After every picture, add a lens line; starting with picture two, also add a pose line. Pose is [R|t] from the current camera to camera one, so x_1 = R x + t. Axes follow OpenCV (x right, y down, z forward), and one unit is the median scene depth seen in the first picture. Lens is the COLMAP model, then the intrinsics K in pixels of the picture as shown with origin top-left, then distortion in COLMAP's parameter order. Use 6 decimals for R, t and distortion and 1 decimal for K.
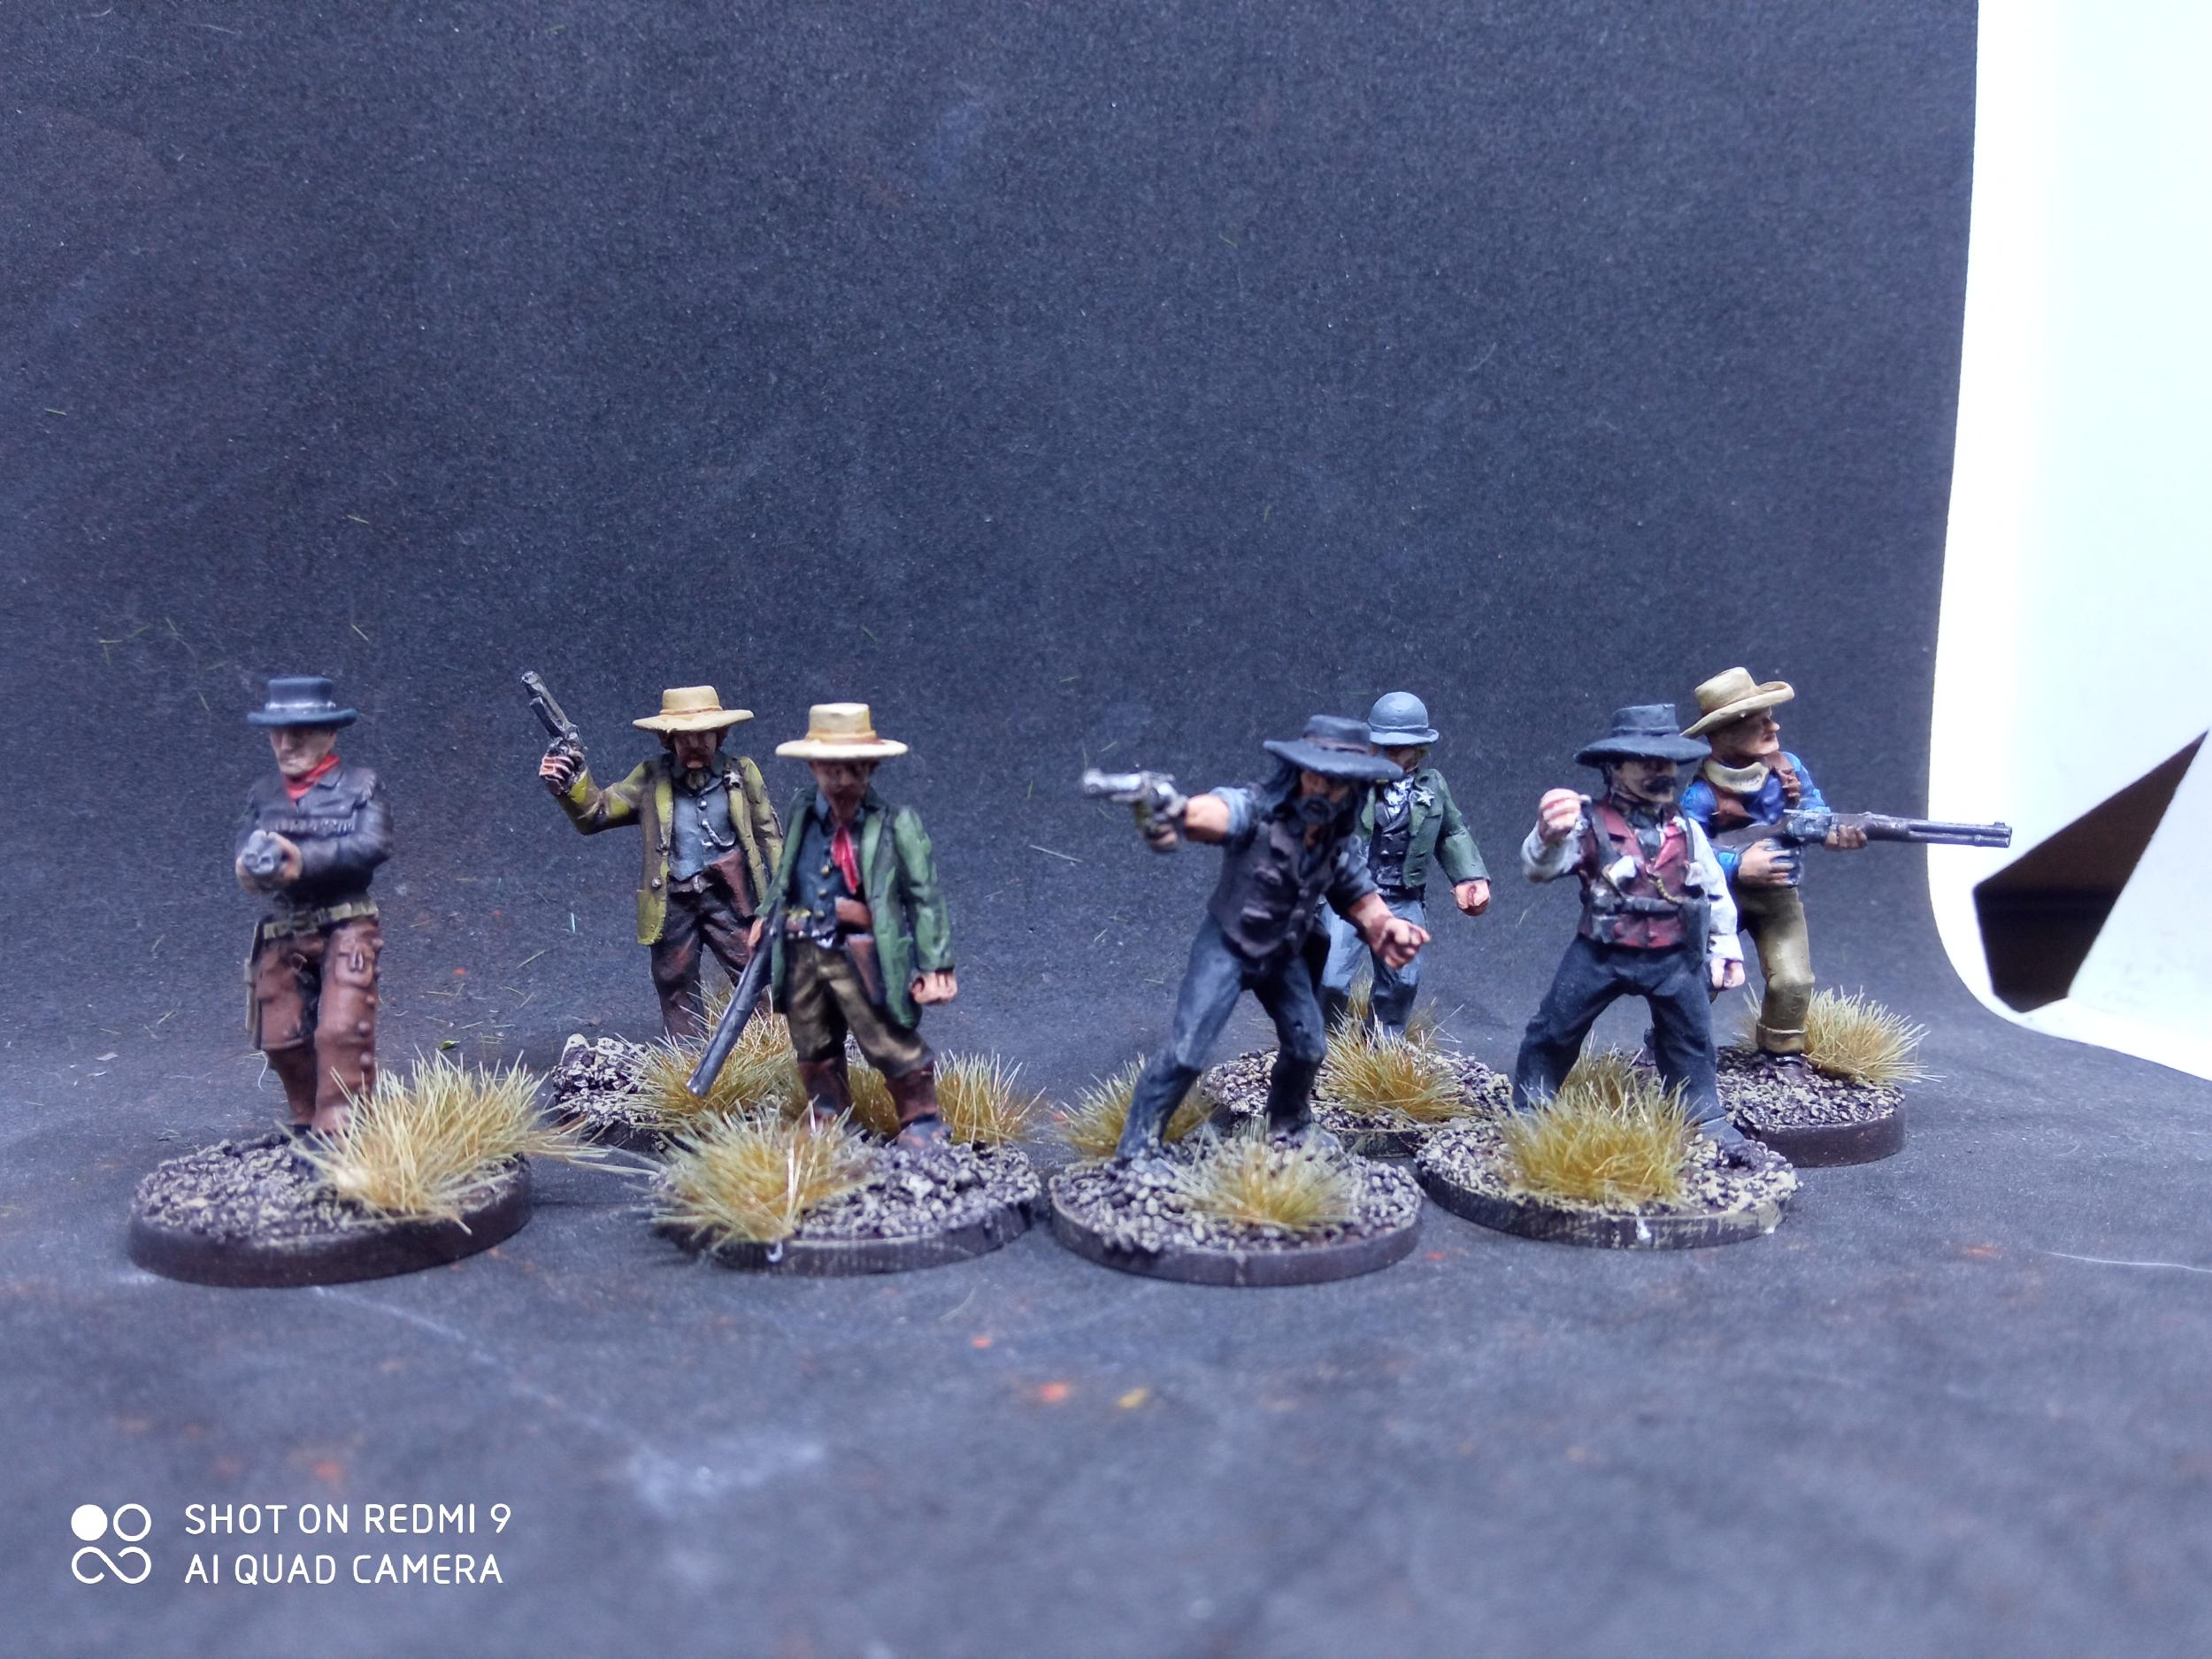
lens RADIAL K [[1930.9, 0, 1101.6], [0, 1930.9, 853.6], [0, 0, 1]] dist [0.042762, -0.070117]
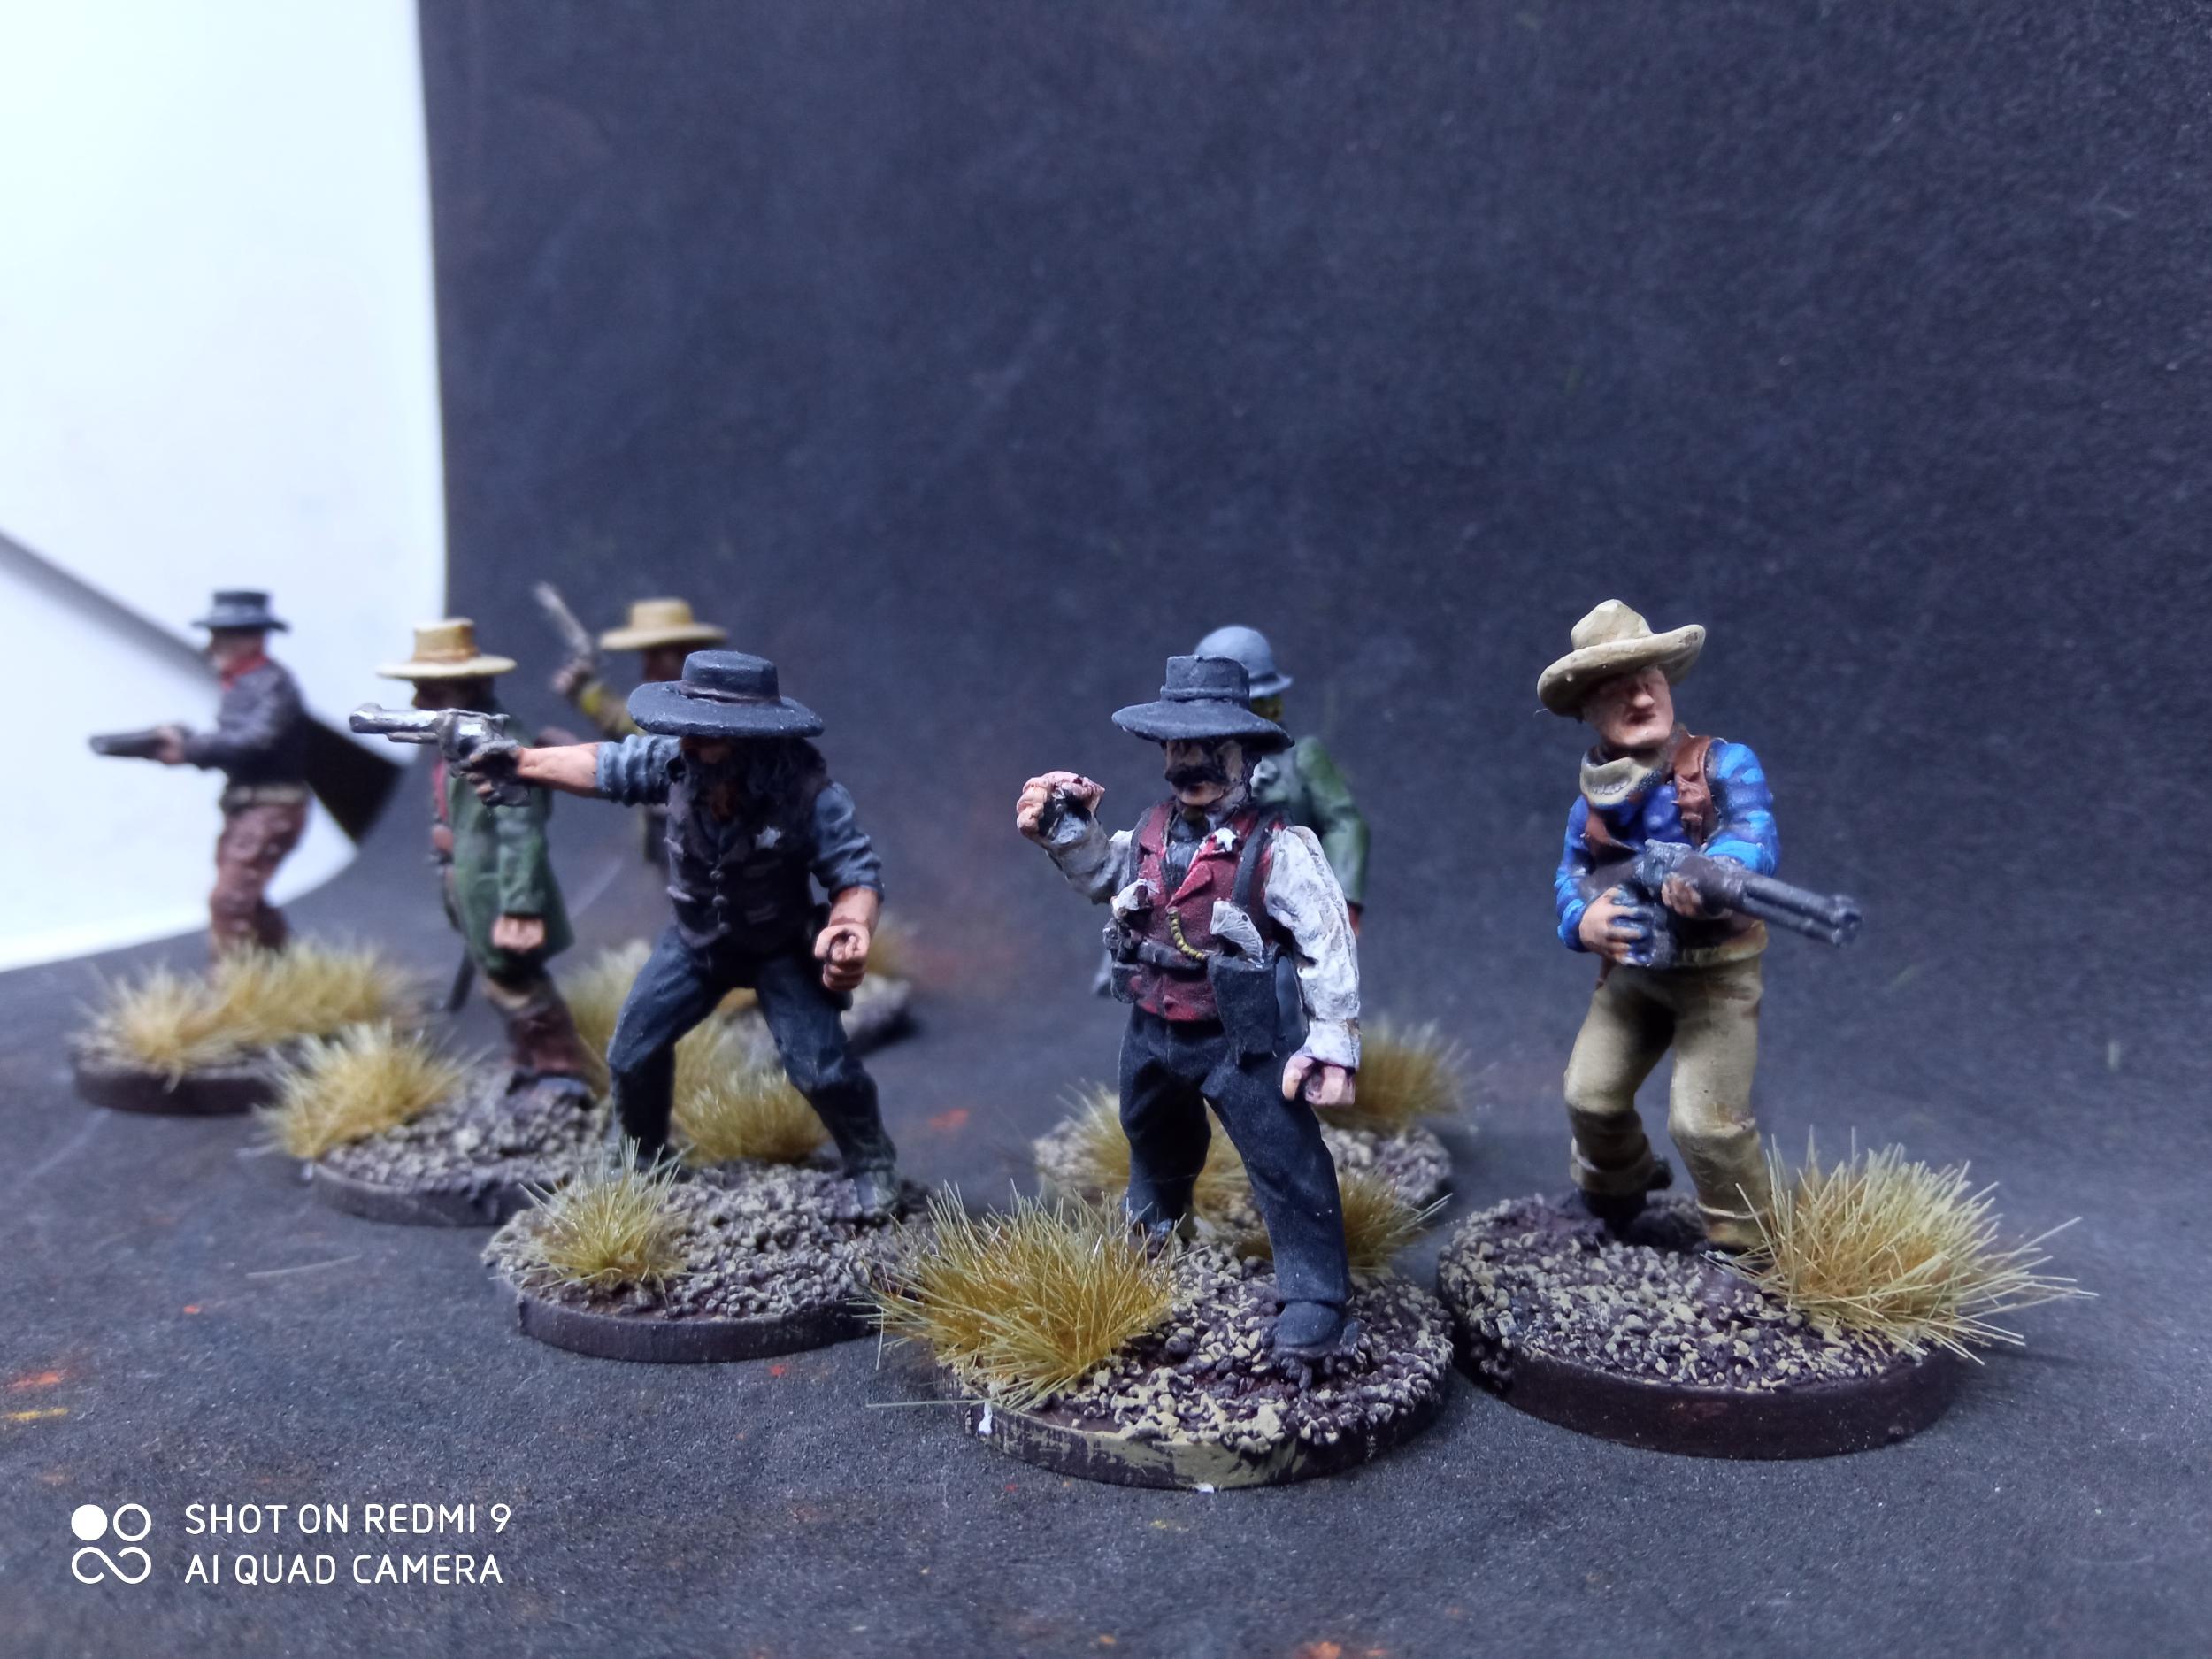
lens RADIAL K [[2011.9, 0, 1106.6], [0, 2011.9, 833.0], [0, 0, 1]] dist [-0.057452, 0.000000]
pose [[0.700787, 0.093599, -0.707203, 0.526100], [-0.076877, 0.995491, 0.055574, -0.035969], [0.709216, 0.015422, 0.704823, 0.354347]]
